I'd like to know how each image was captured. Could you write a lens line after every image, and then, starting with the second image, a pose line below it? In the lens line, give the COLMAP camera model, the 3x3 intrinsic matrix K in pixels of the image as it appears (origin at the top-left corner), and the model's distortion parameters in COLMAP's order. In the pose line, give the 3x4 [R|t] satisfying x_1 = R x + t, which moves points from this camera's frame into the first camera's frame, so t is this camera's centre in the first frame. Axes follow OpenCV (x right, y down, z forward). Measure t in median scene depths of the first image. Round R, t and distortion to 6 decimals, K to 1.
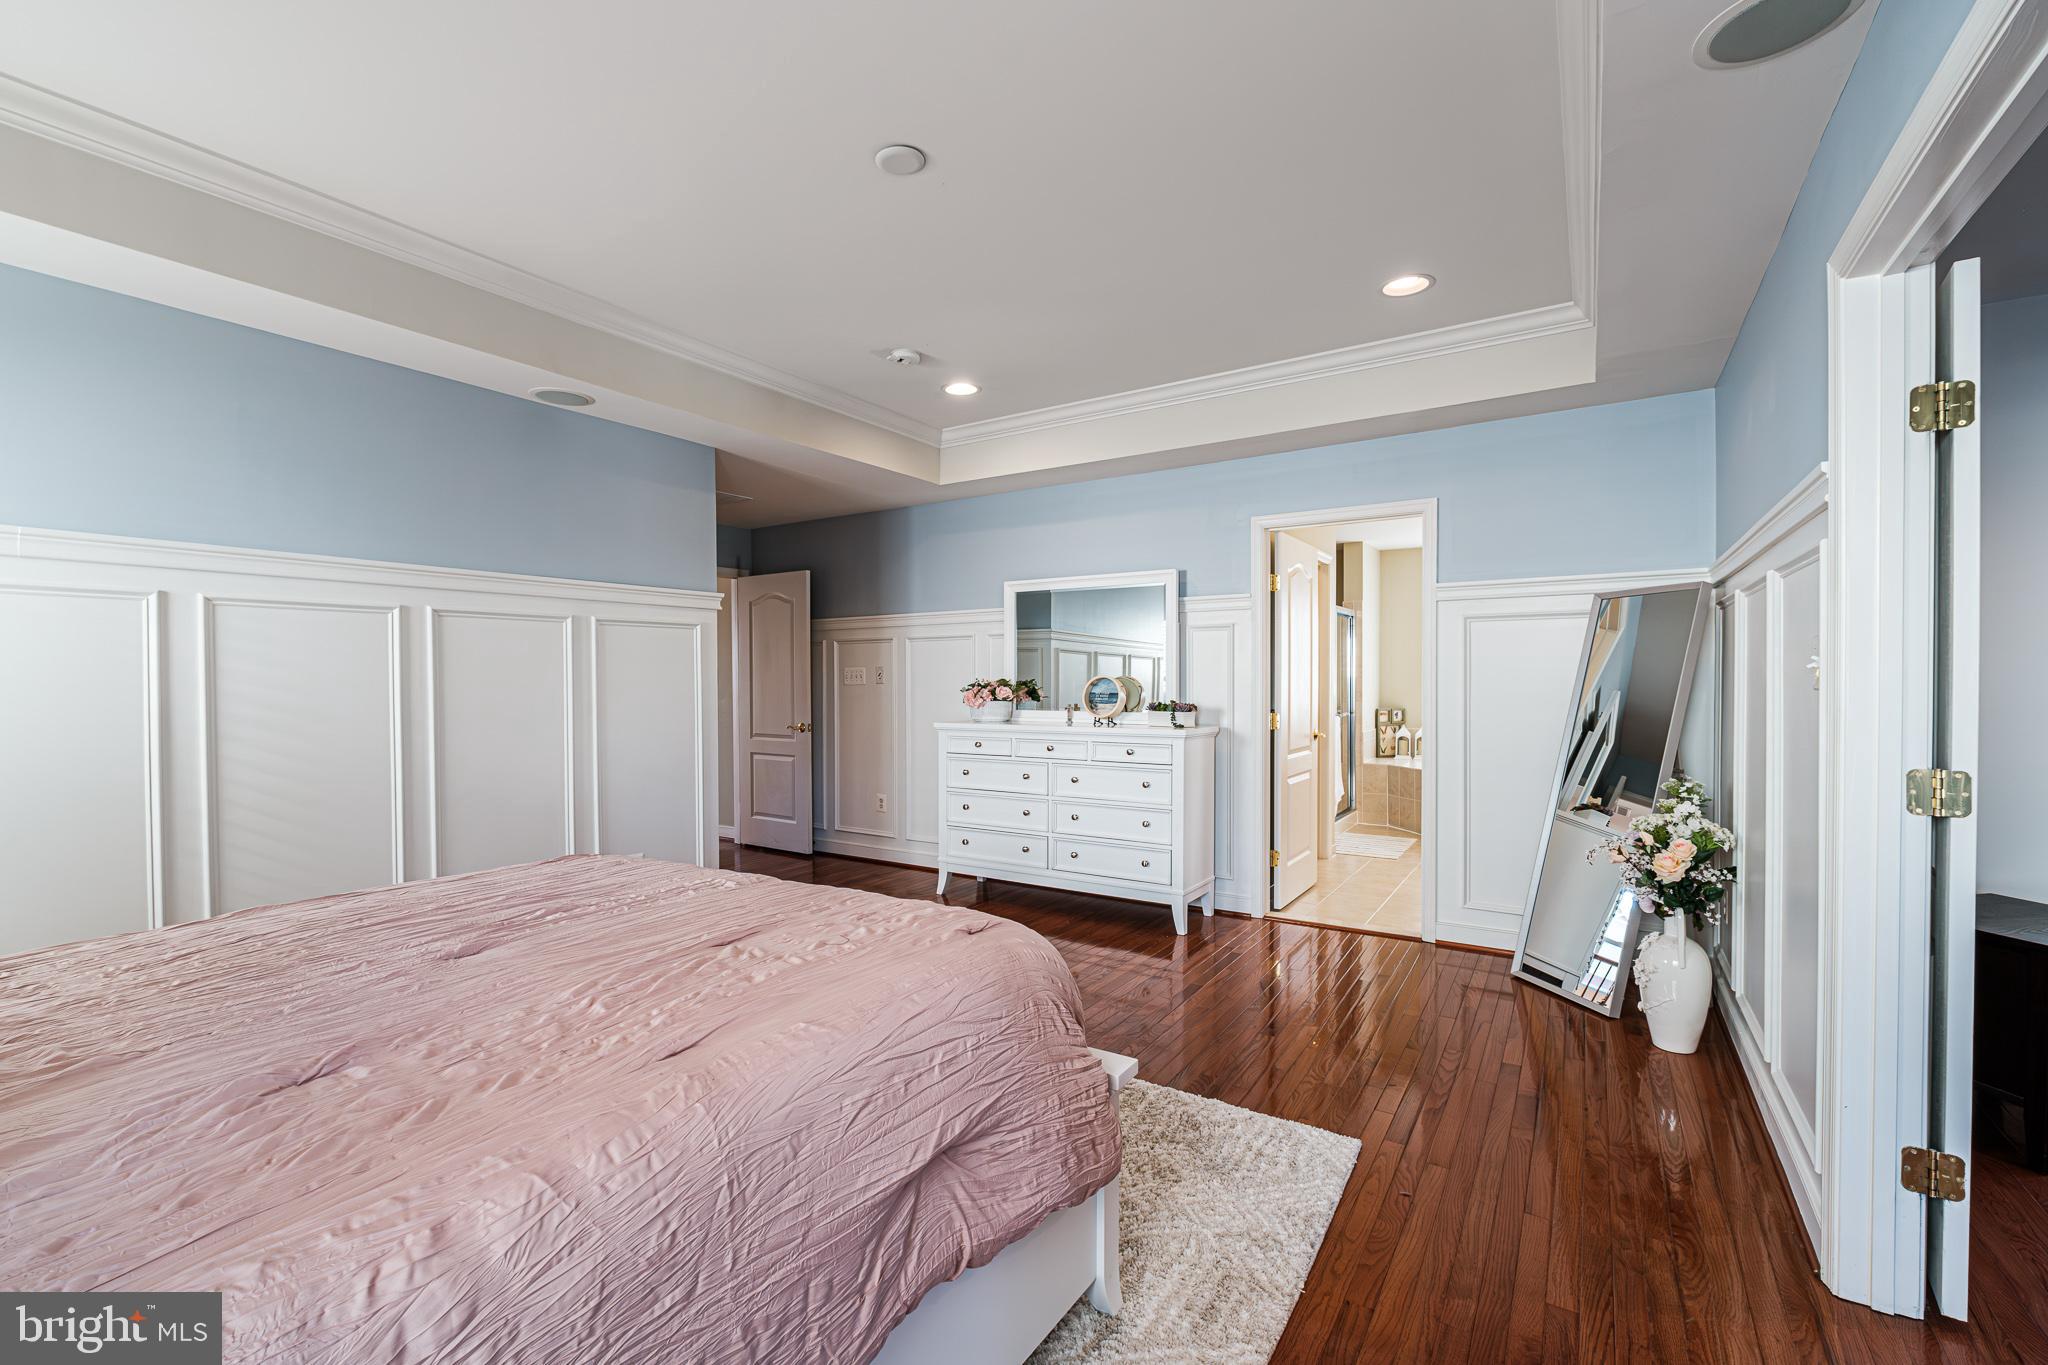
lens RADIAL K [[869.7, 0, 962.6], [0, 869.7, 695.7], [0, 0, 1]] dist [0.000045, -0.000446]
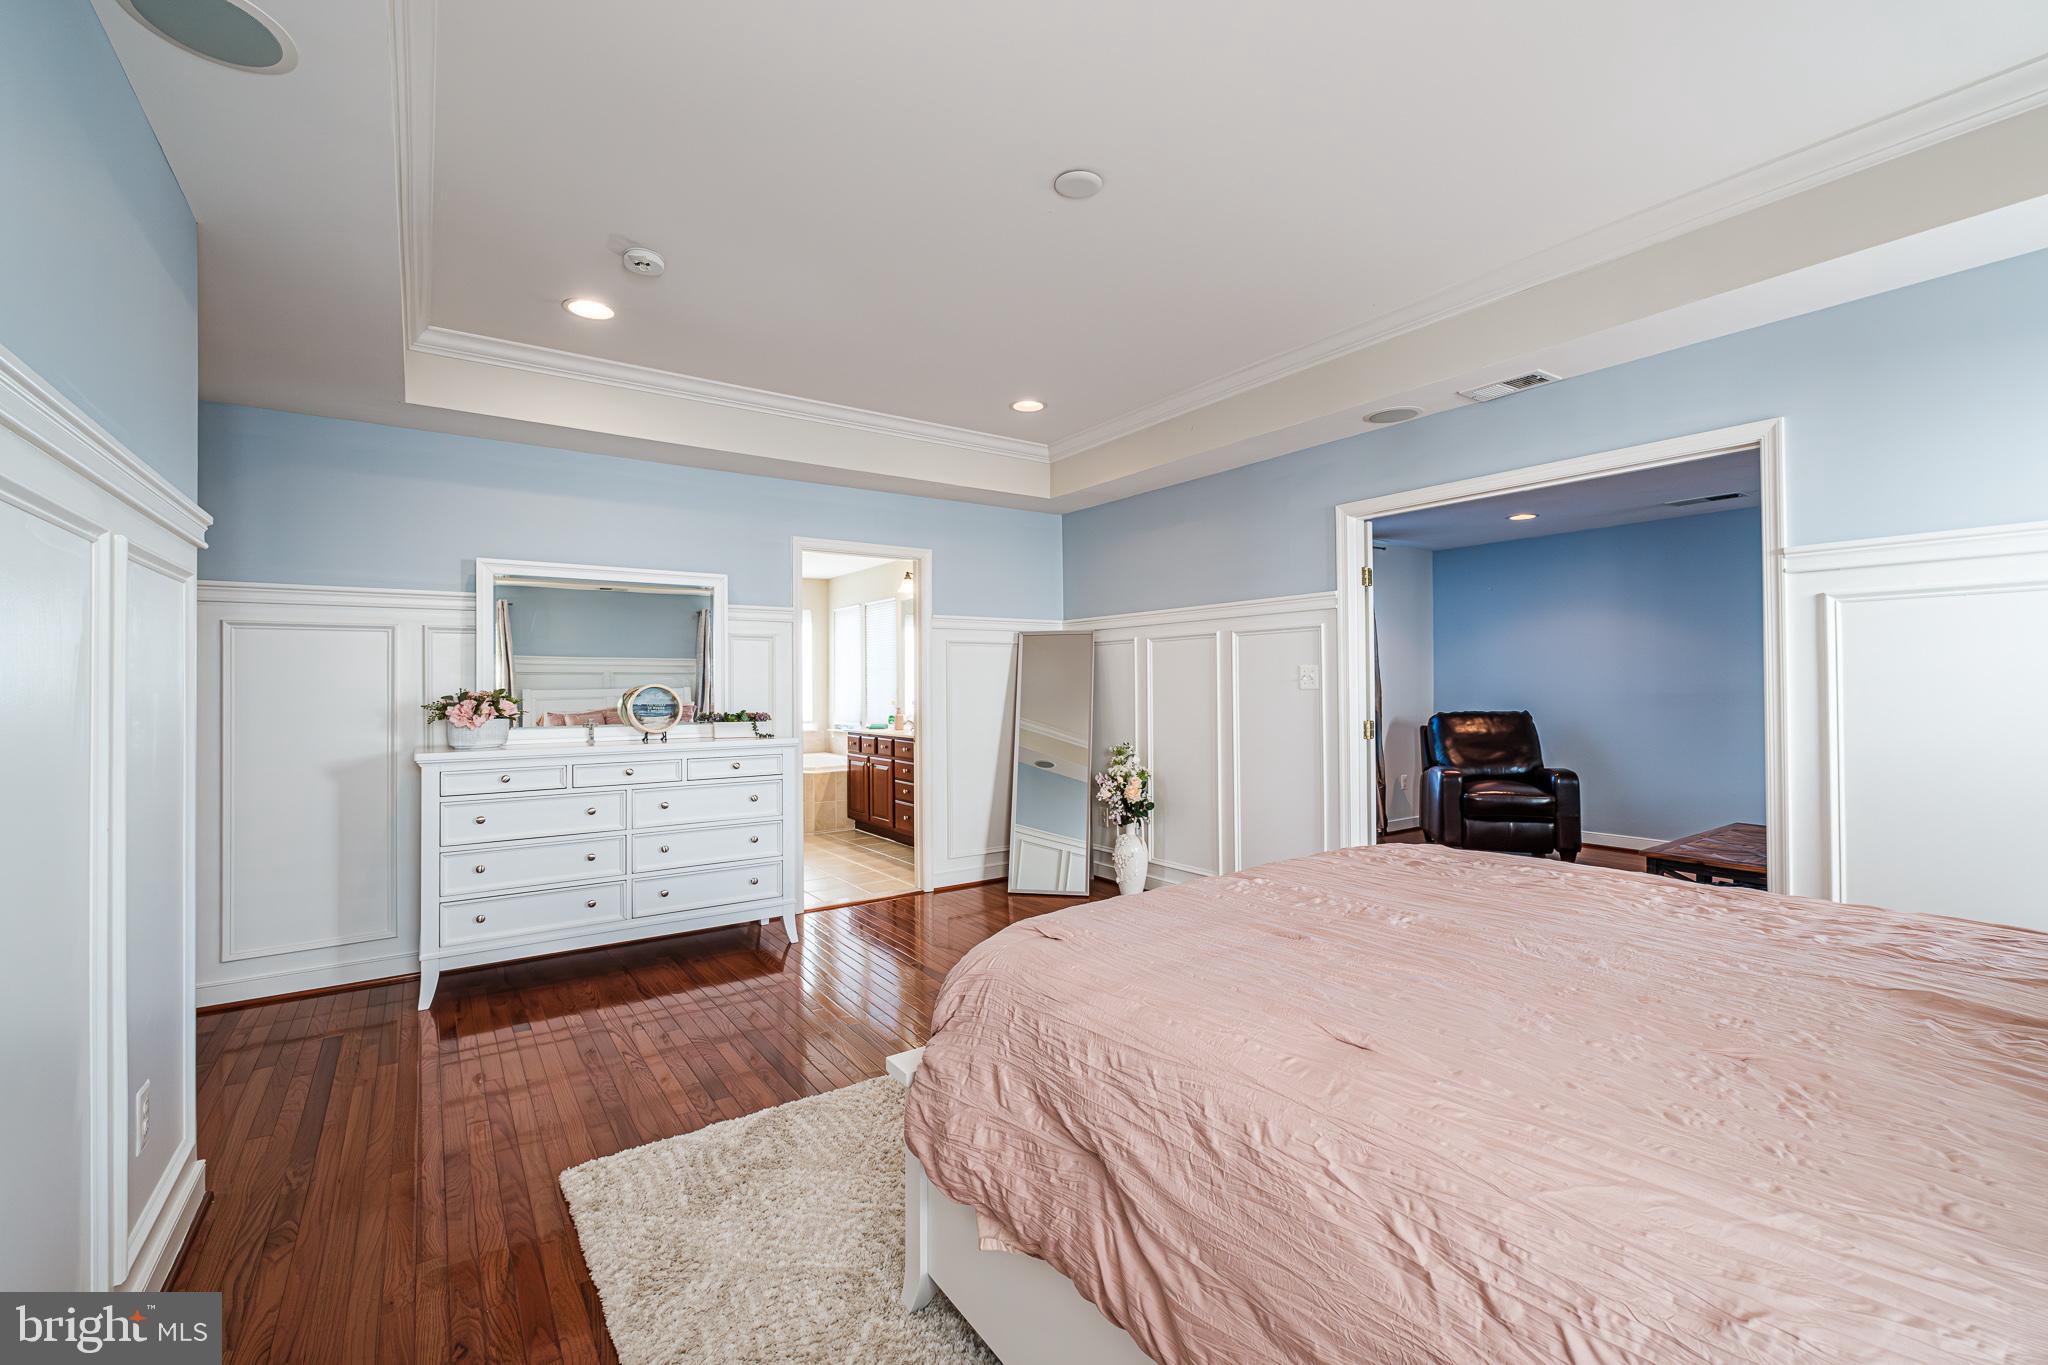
lens RADIAL K [[869.7, 0, 1015.4], [0, 869.7, 678.4], [0, 0, 1]] dist [0.000045, -0.000446]
pose [[0.347197, 0.013303, 0.937698, -0.548194], [0.024310, 0.999436, -0.023180, -0.000175], [-0.937477, 0.030844, 0.346678, 0.366571]]
